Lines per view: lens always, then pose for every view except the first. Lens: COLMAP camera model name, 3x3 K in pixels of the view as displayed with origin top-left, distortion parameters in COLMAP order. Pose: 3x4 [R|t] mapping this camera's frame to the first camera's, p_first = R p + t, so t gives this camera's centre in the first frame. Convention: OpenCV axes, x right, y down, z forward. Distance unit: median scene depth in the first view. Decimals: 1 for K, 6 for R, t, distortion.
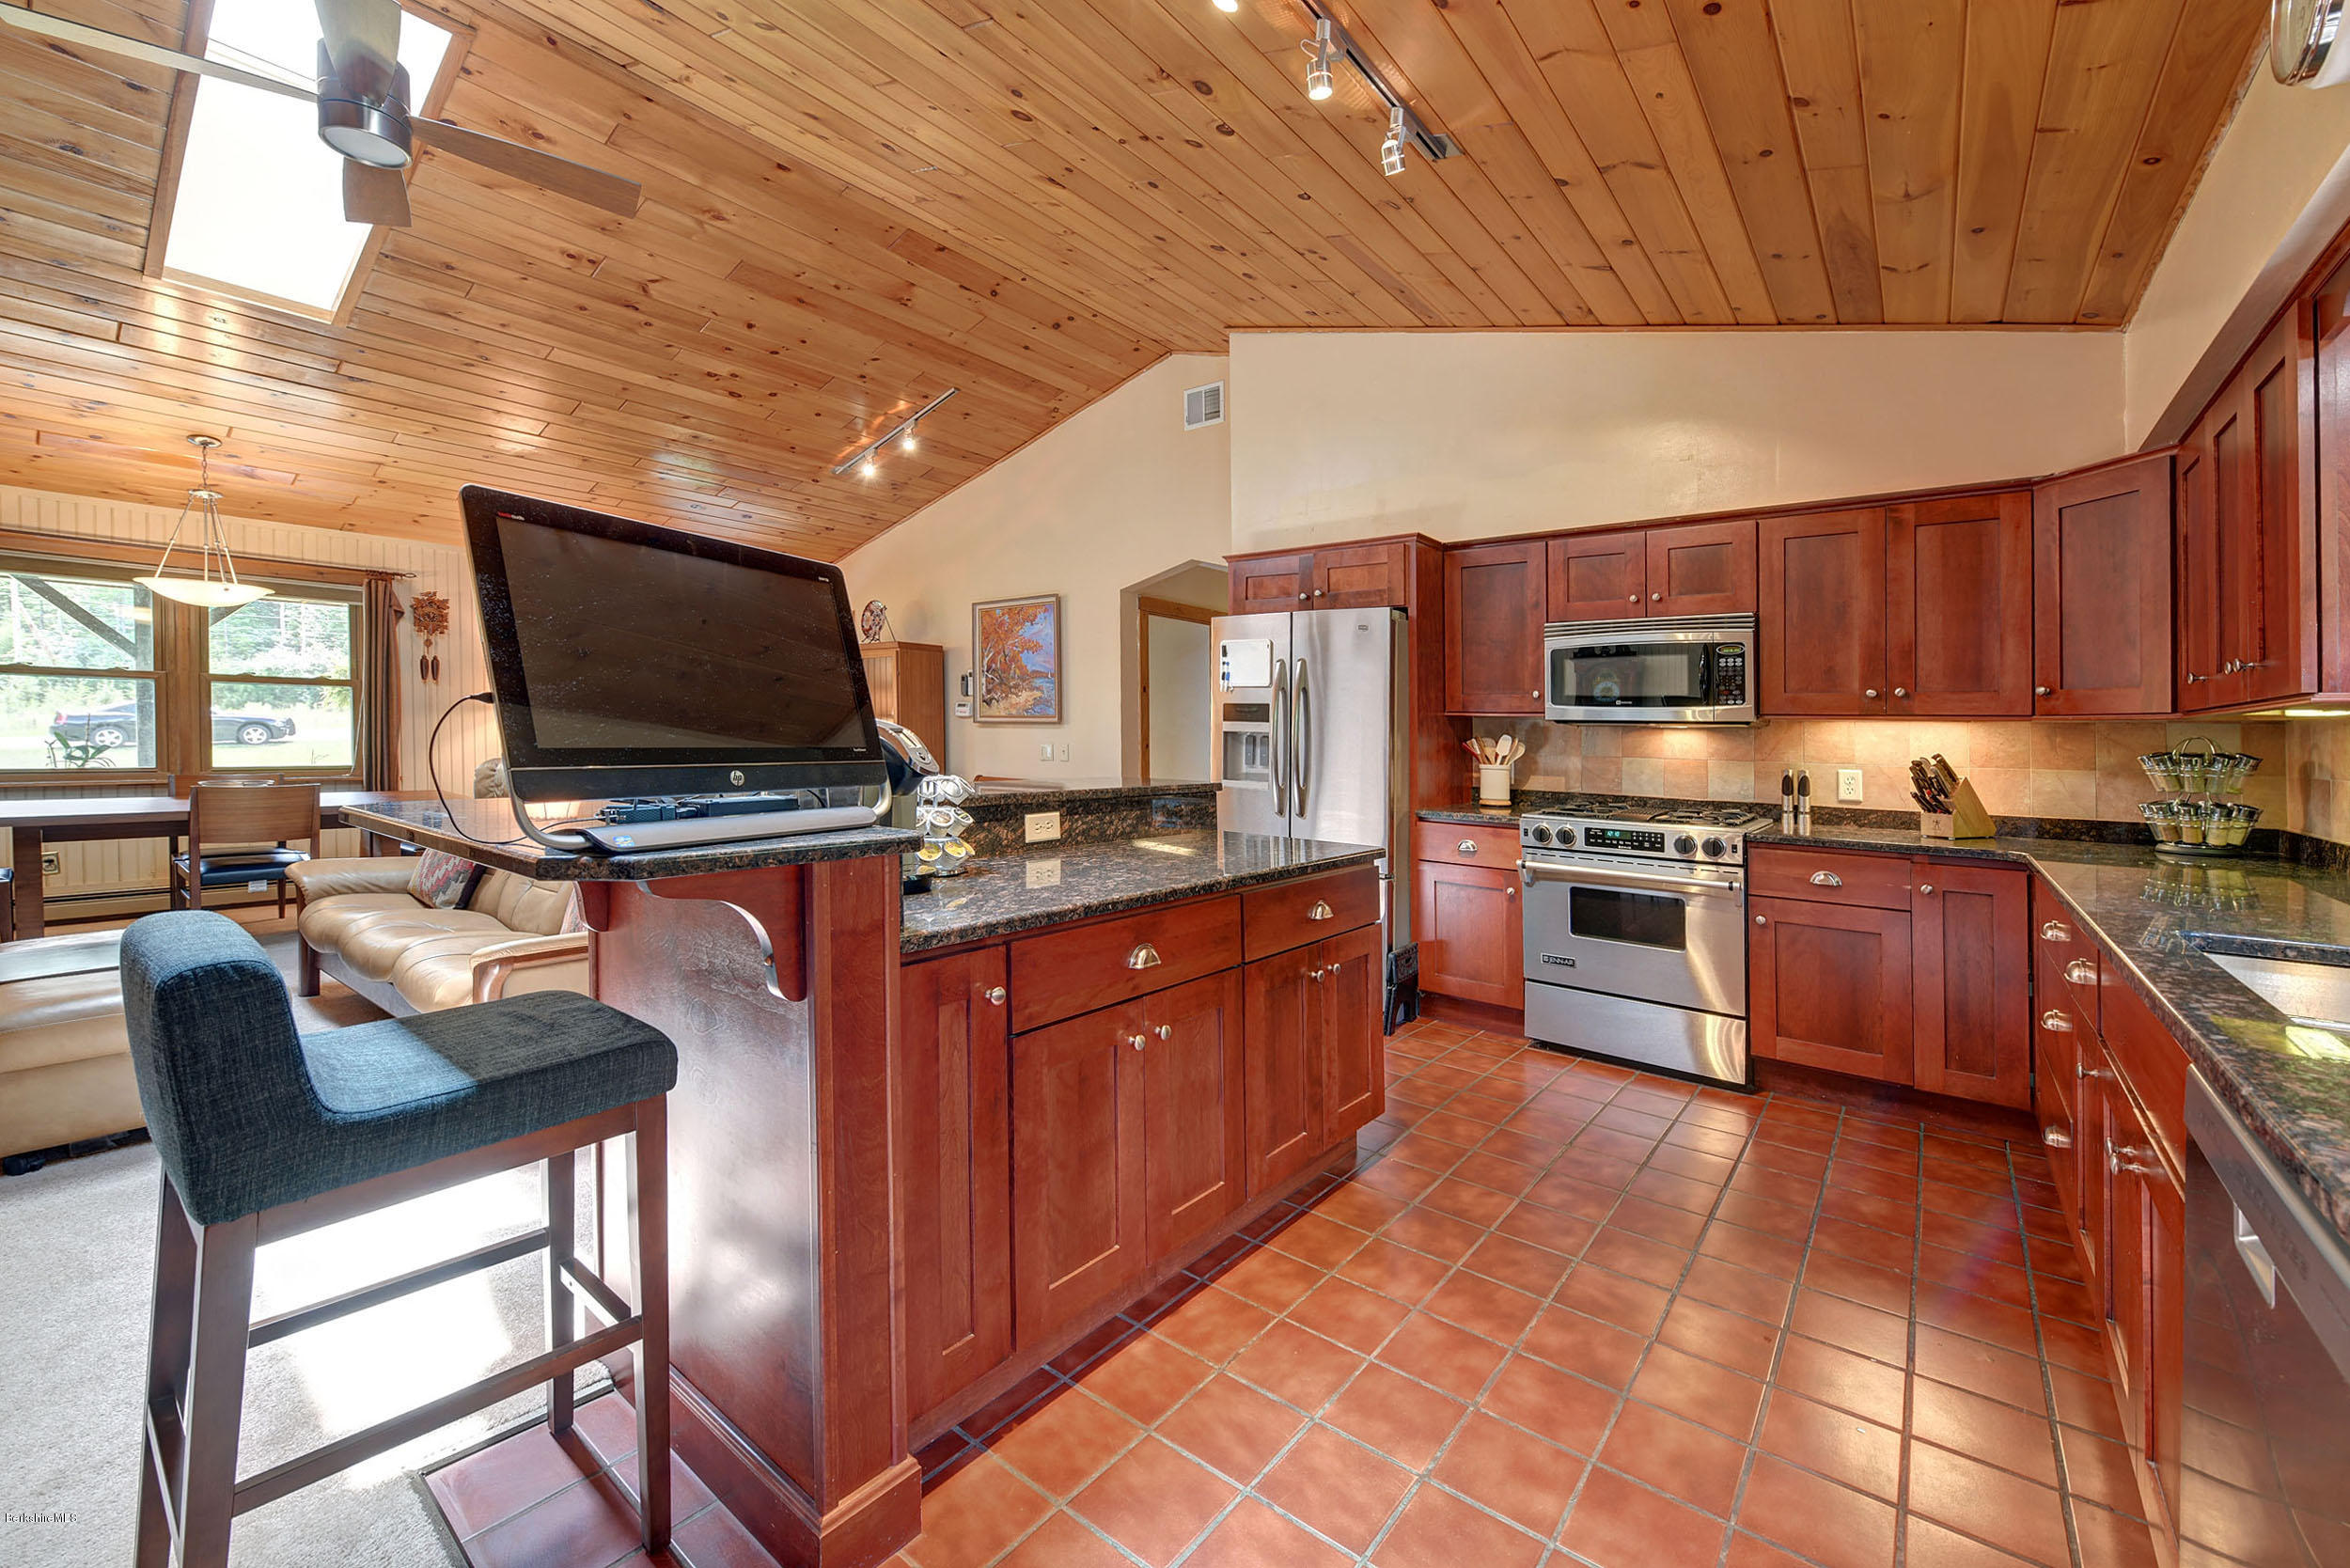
lens RADIAL K [[938.3, 0, 1207.1], [0, 938.3, 745.4], [0, 0, 1]] dist [0.001726, -0.000700]
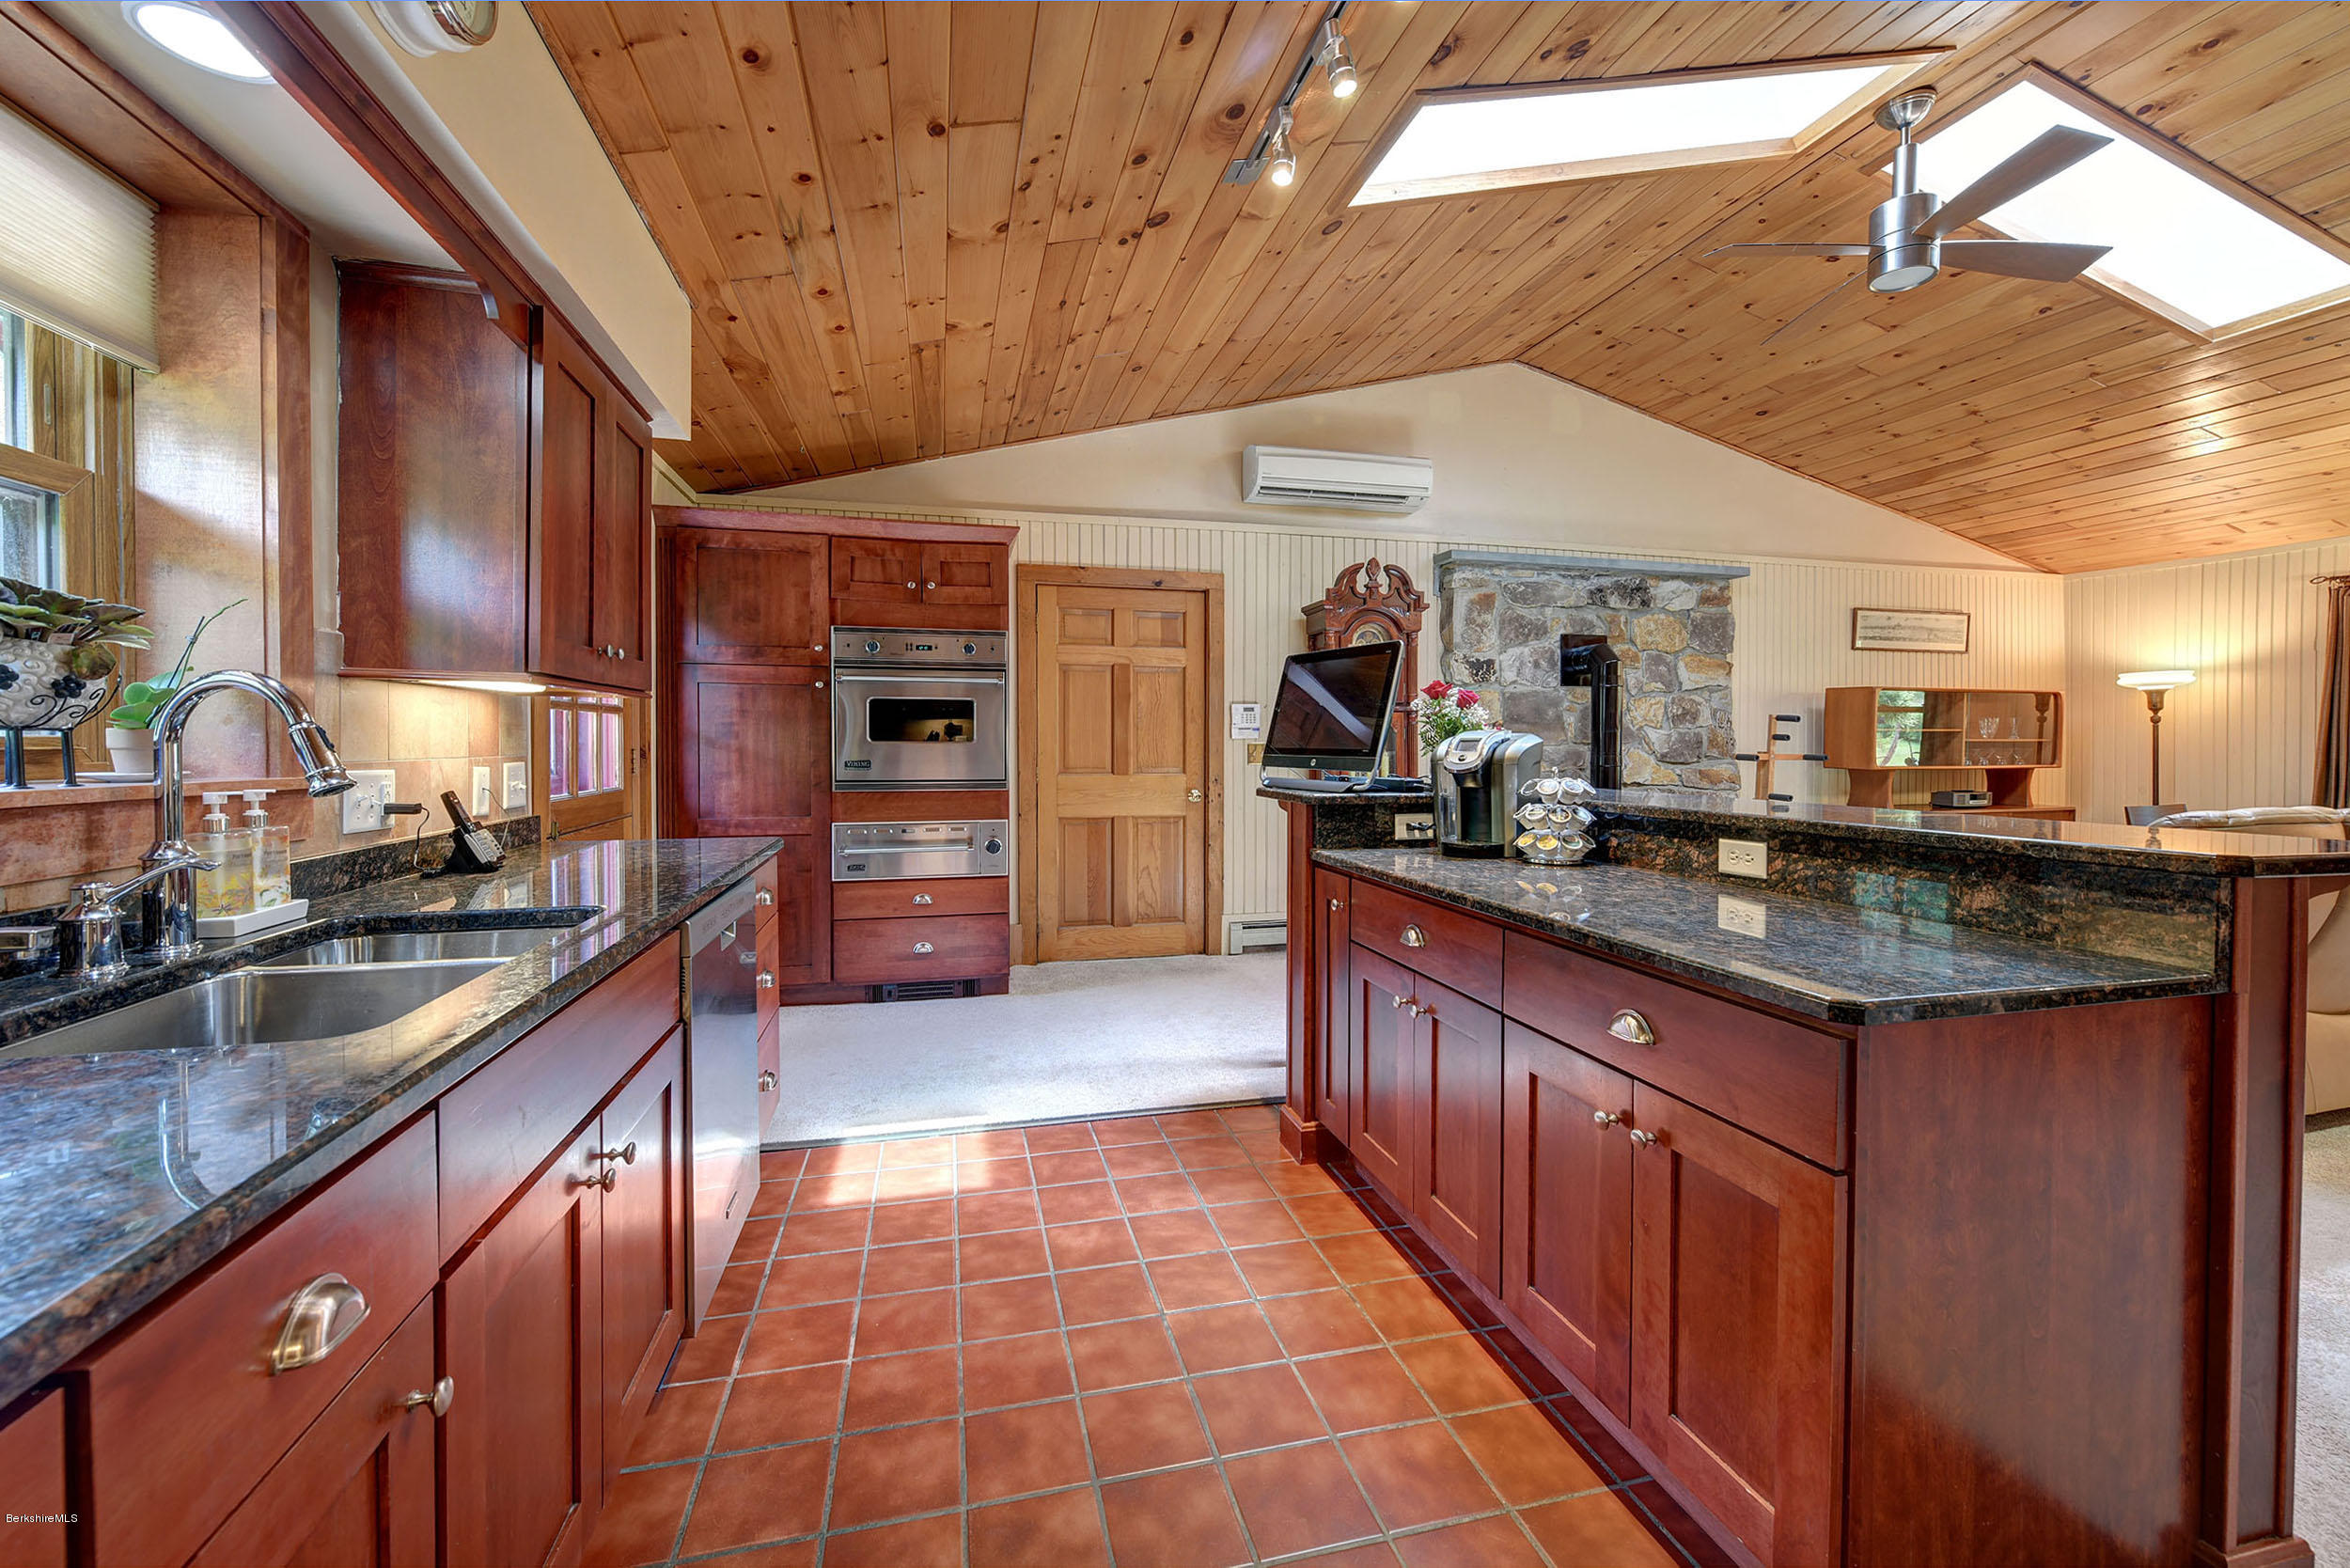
lens RADIAL K [[938.3, 0, 1157.8], [0, 938.3, 762.4], [0, 0, 1]] dist [0.001726, -0.000700]
pose [[-0.629266, -0.005933, -0.777167, 0.523652], [-0.026160, 0.999566, 0.013551, 0.004713], [0.776750, 0.028858, -0.629148, 0.755699]]
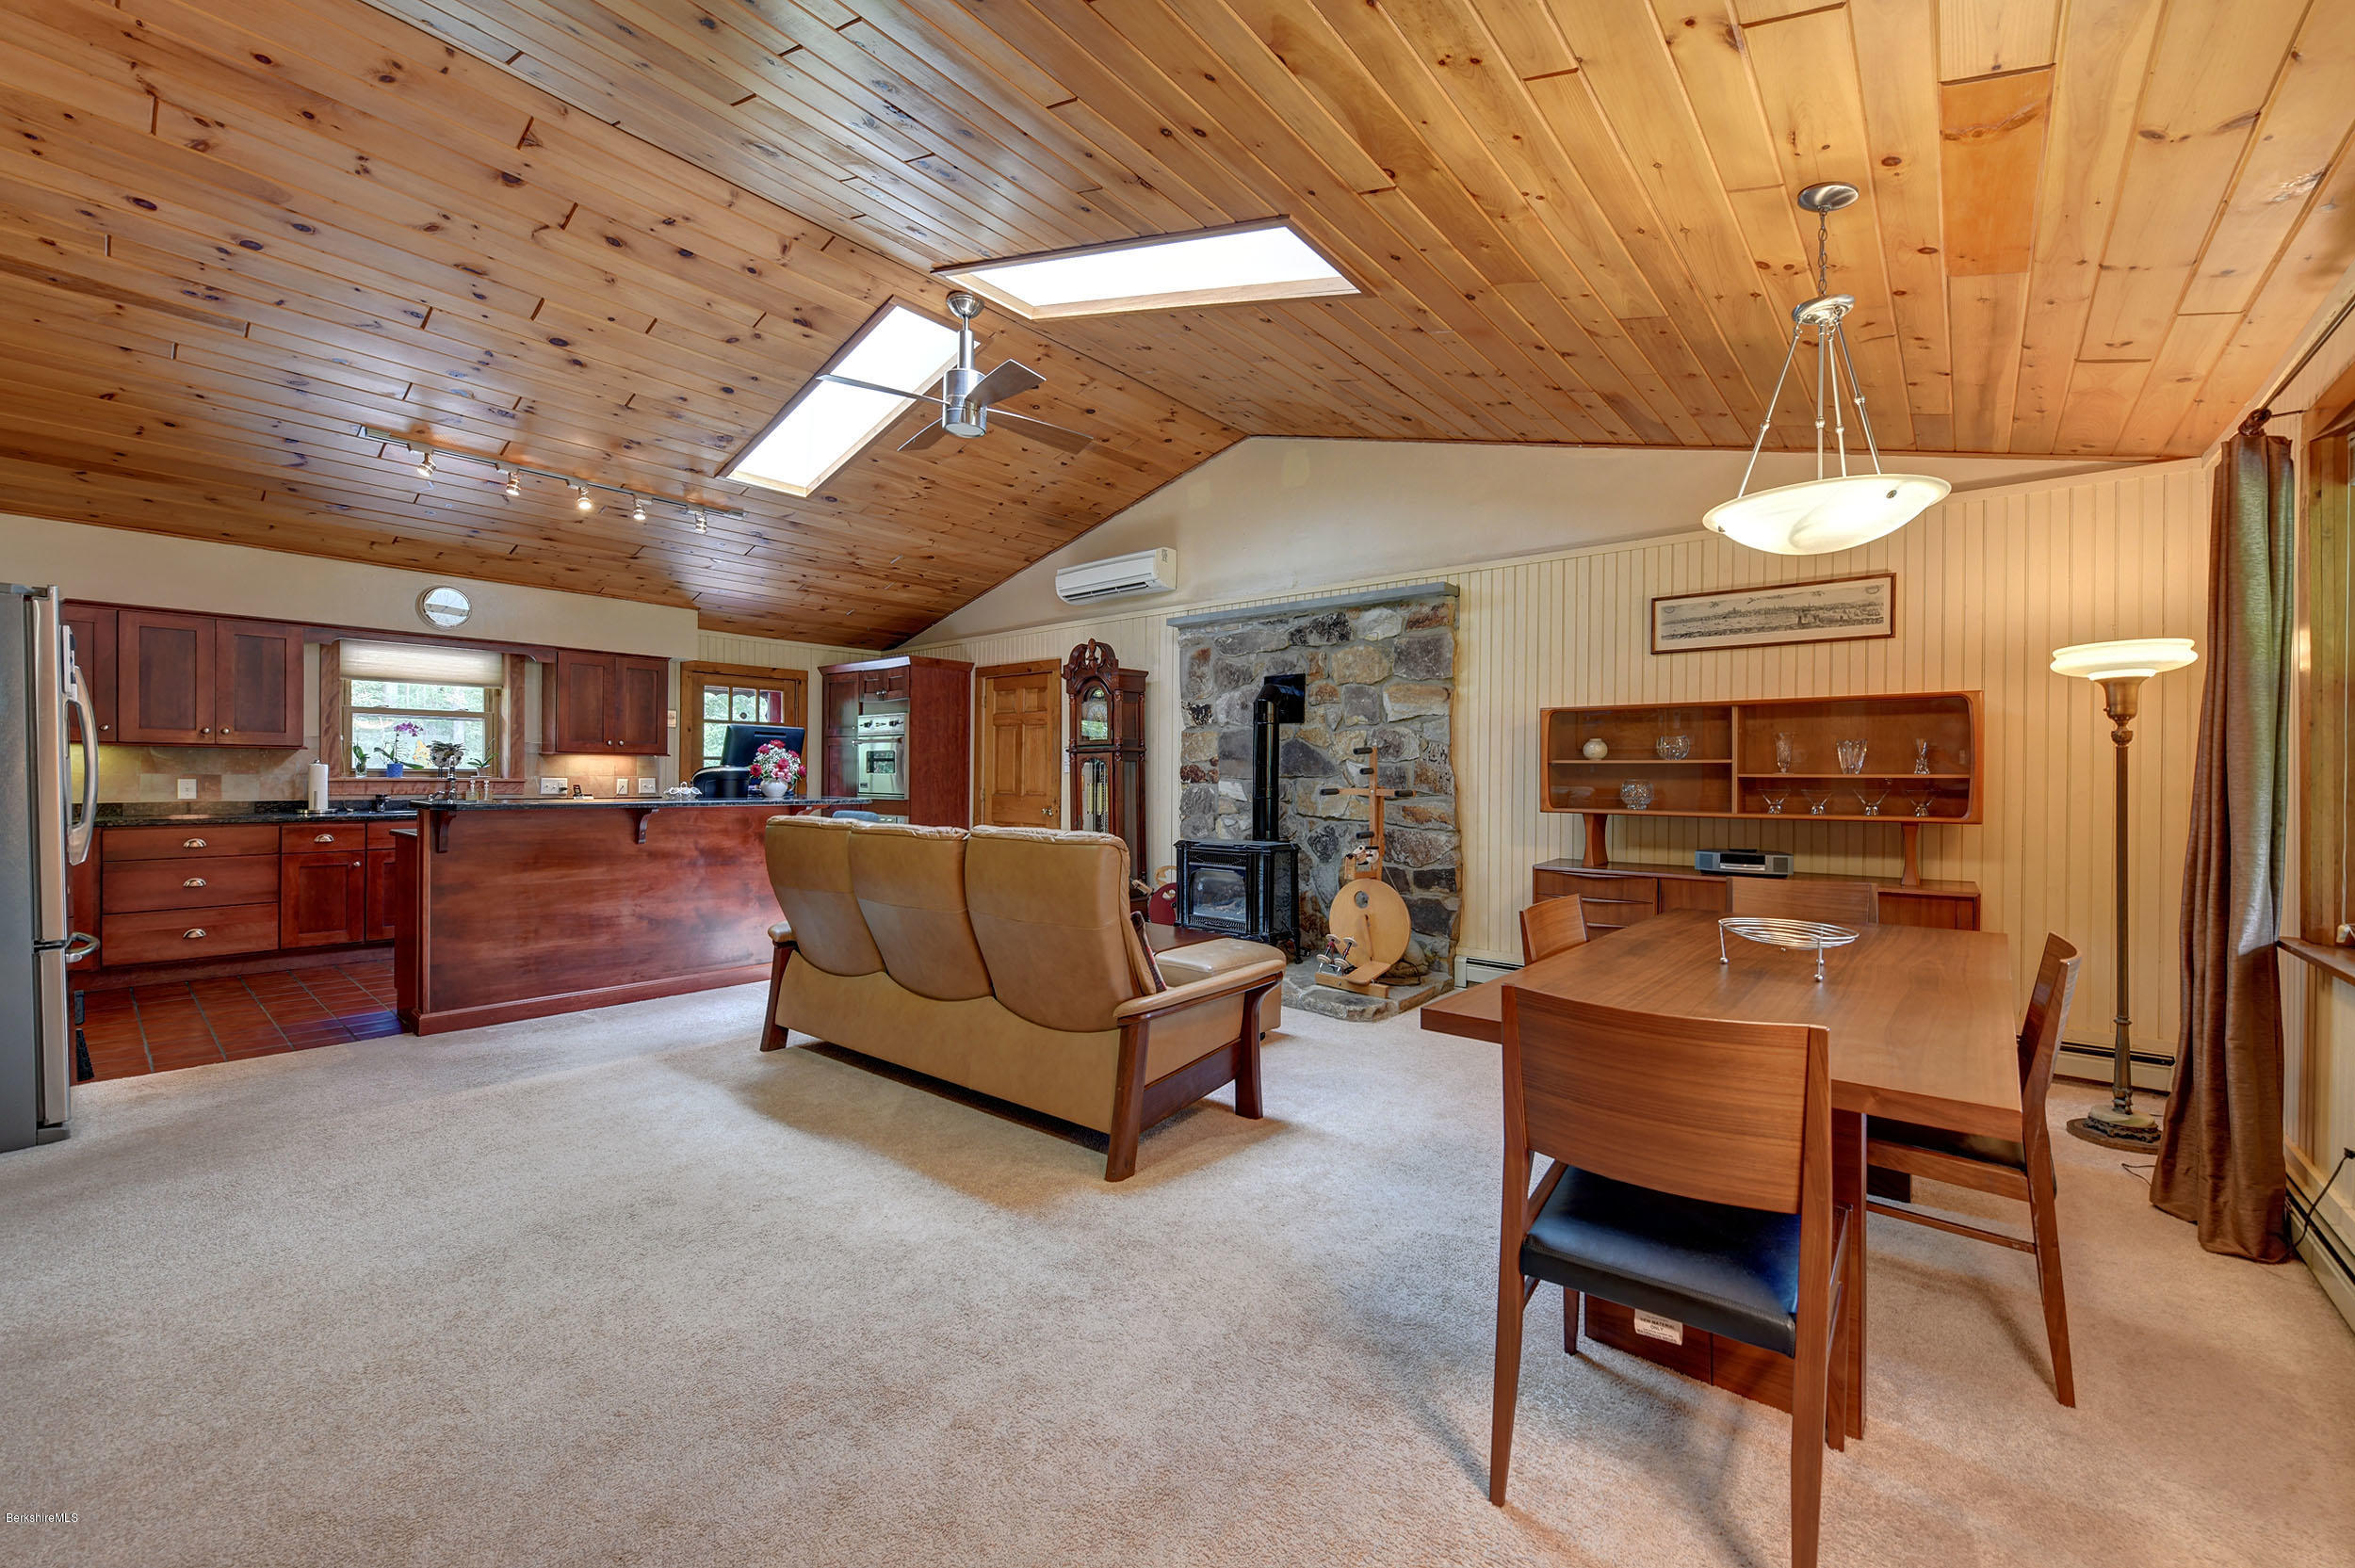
lens RADIAL K [[940.1, 0, 1179.3], [0, 940.1, 791.4], [0, 0, 1]] dist [0.001726, -0.000700]
pose [[-0.997708, -0.030459, 0.060422, -1.005468], [-0.028644, 0.999118, 0.030690, -0.043638], [-0.061304, 0.028889, -0.997701, 1.954176]]
